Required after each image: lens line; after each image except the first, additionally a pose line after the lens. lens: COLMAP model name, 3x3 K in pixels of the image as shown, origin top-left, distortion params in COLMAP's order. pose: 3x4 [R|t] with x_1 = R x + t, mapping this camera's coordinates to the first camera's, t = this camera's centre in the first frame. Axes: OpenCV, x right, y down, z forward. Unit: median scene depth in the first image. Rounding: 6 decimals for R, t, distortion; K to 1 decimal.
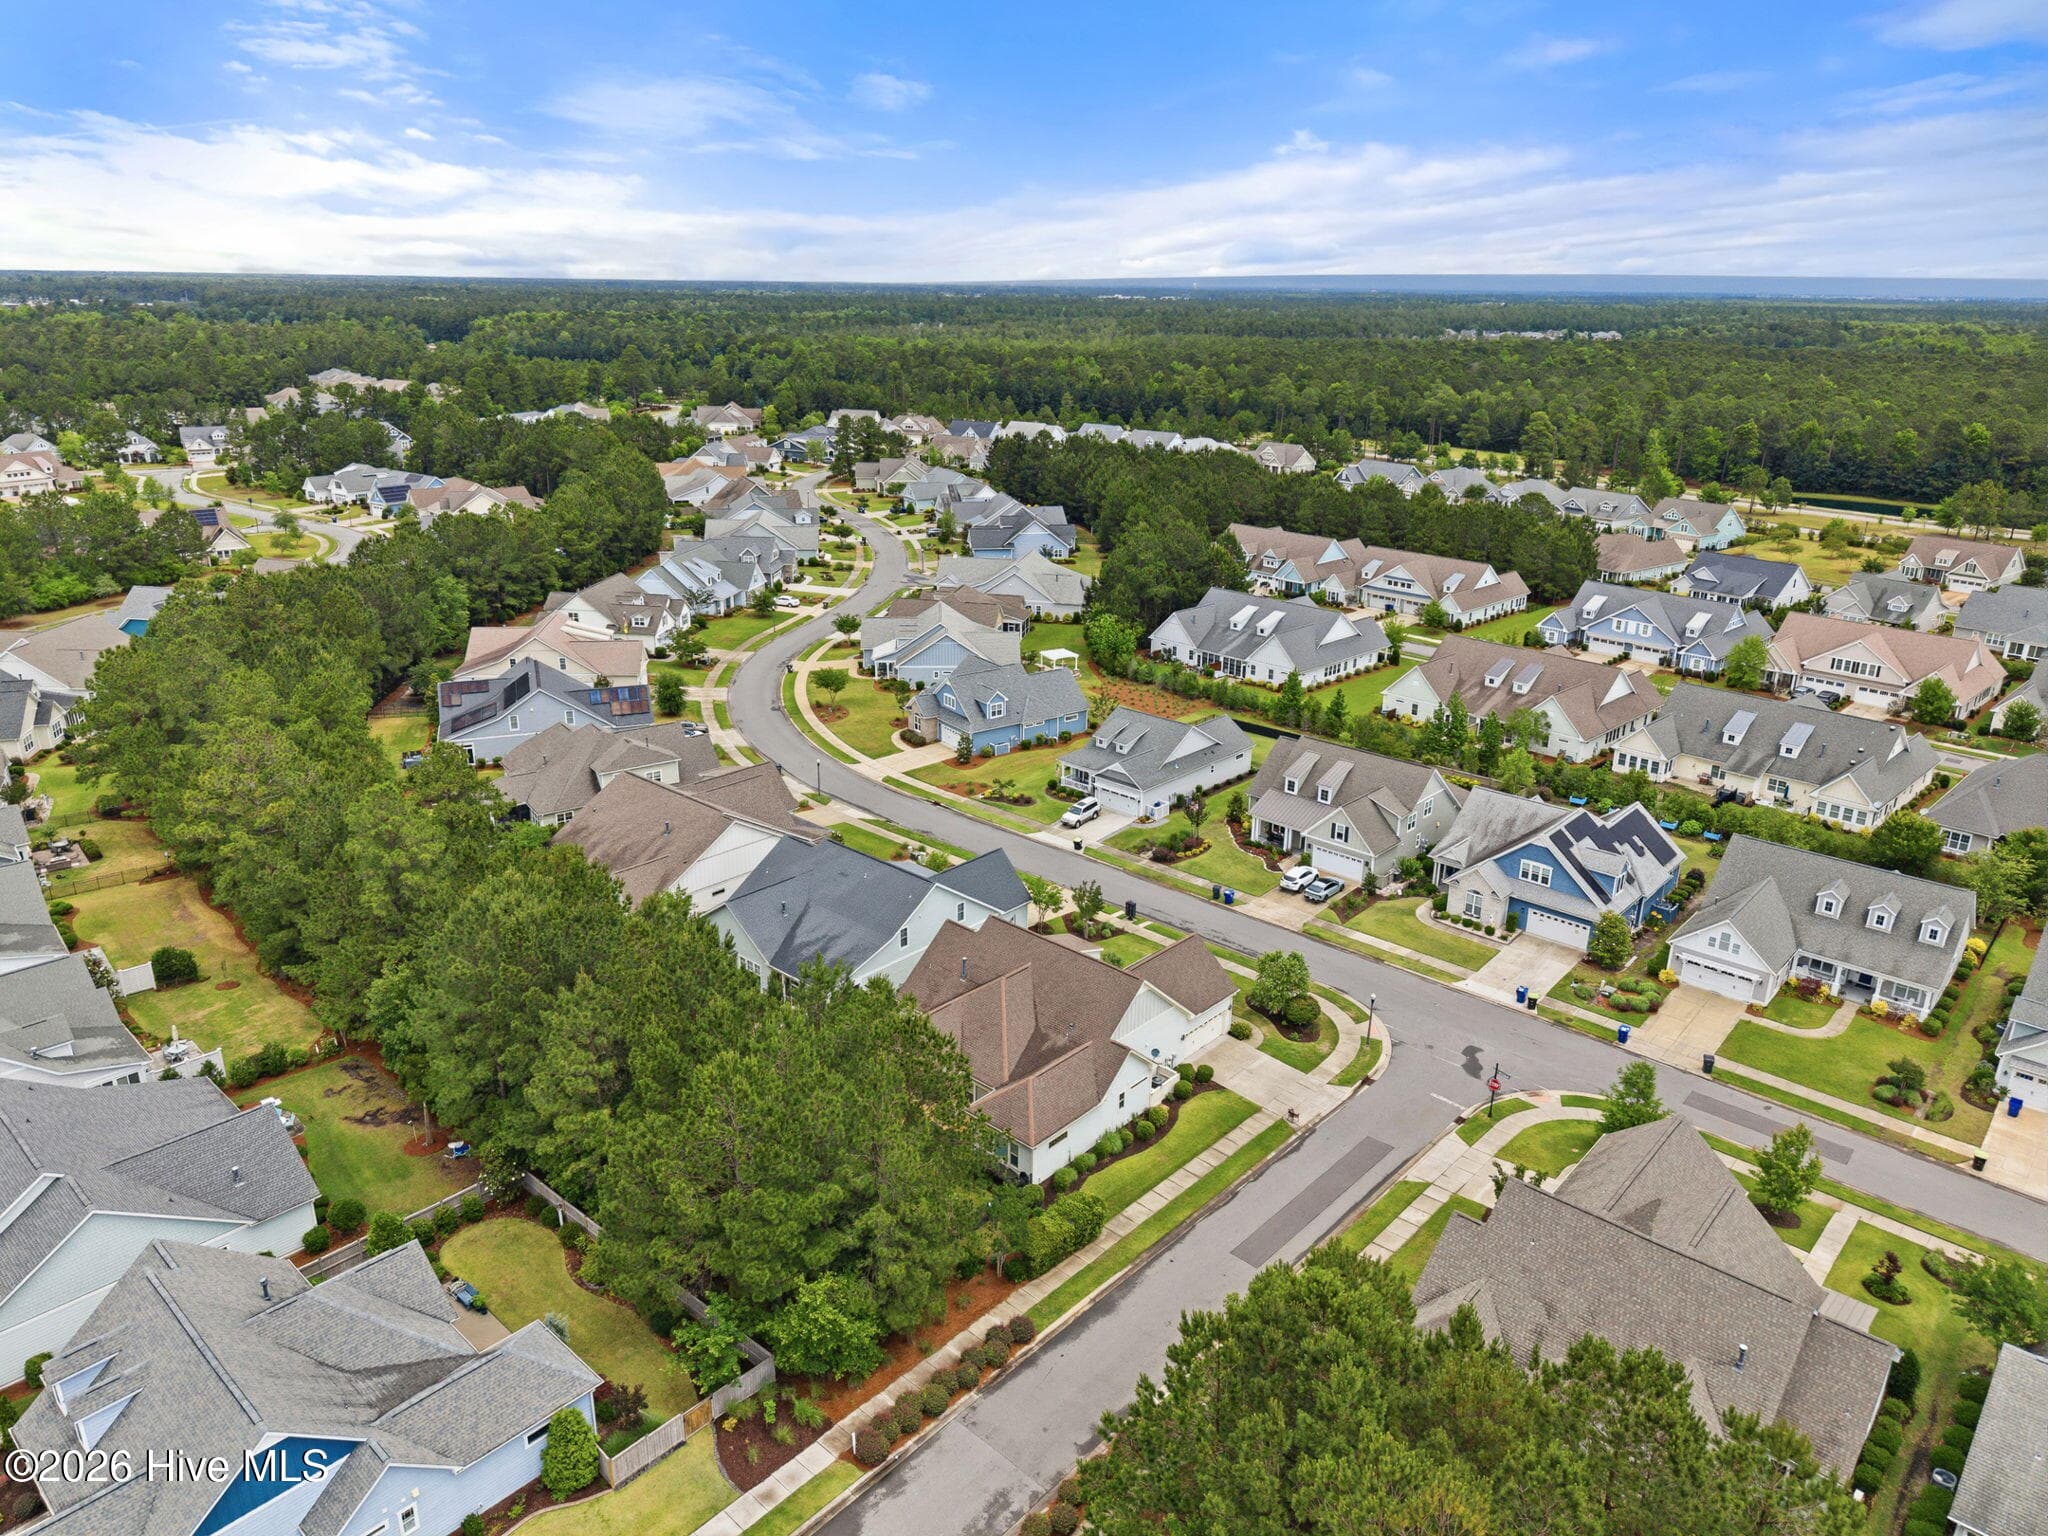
lens RADIAL K [[1381.5, 0, 1015.8], [0, 1381.5, 762.4], [0, 0, 1]] dist [0.030072, -0.019837]
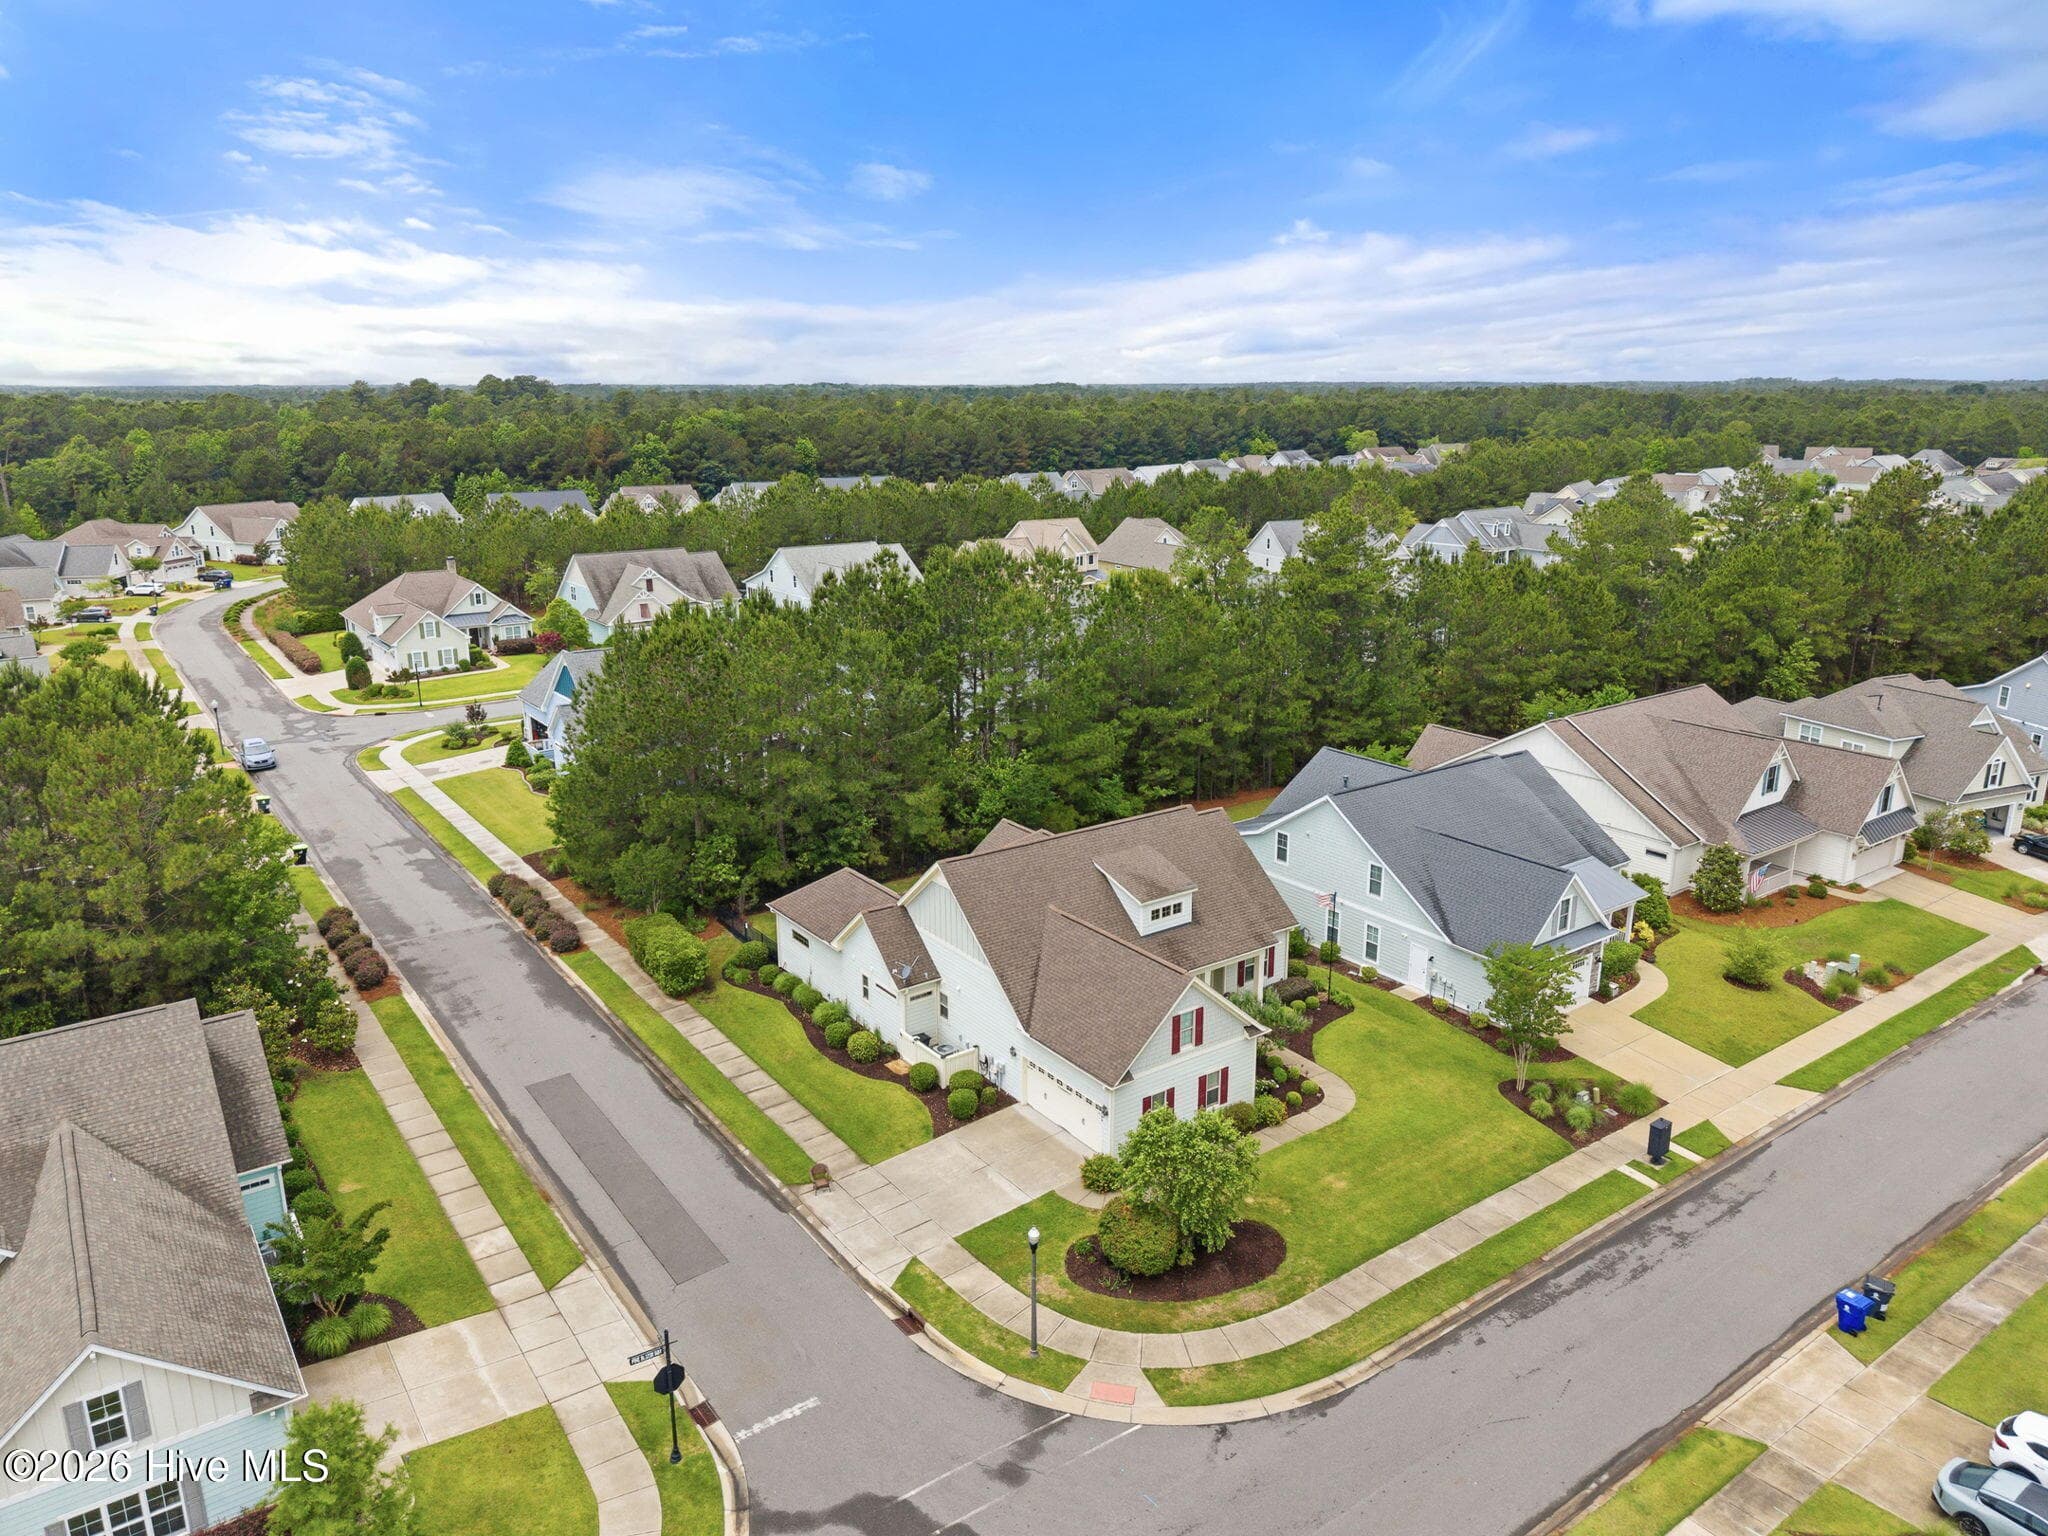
lens RADIAL K [[1381.5, 0, 1025.1], [0, 1381.5, 774.8], [0, 0, 1]] dist [0.030072, -0.019837]
pose [[-0.196412, 0.258713, -0.945775, 0.529158], [-0.329106, 0.891213, 0.312134, -0.069365], [0.923640, 0.372567, -0.089901, 0.850532]]
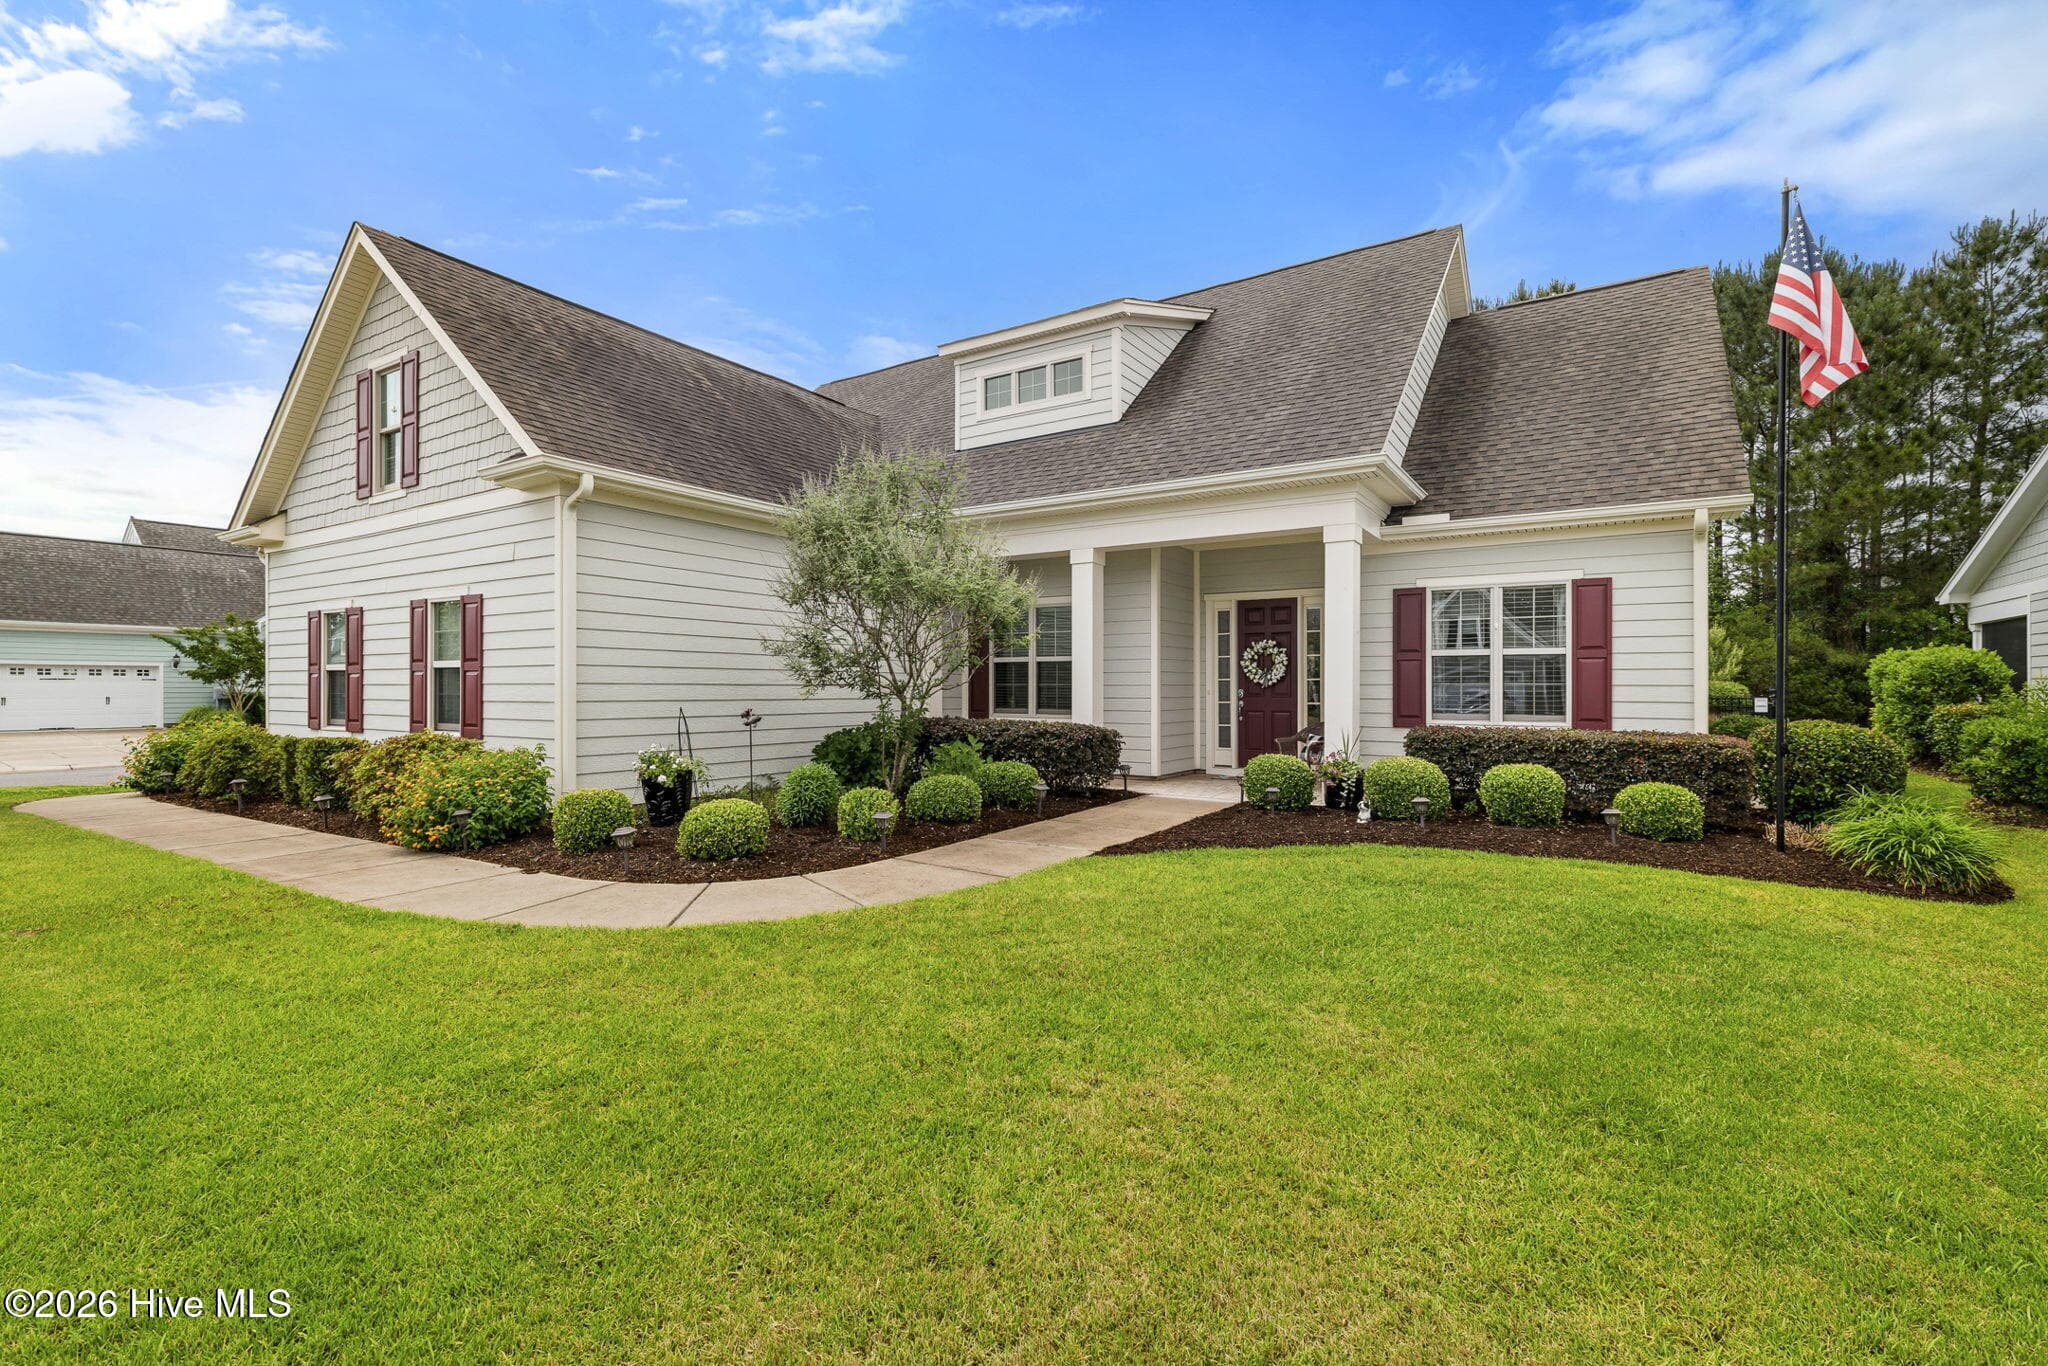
lens RADIAL K [[922.2, 0, 1015.2], [0, 922.2, 683.7], [0, 0, 1]] dist [0.002810, -0.000416]
pose [[-0.984913, -0.007693, -0.172880, 0.065577], [-0.063636, 0.945115, 0.320480, 0.118785], [0.160926, 0.326646, -0.931346, 0.998129]]
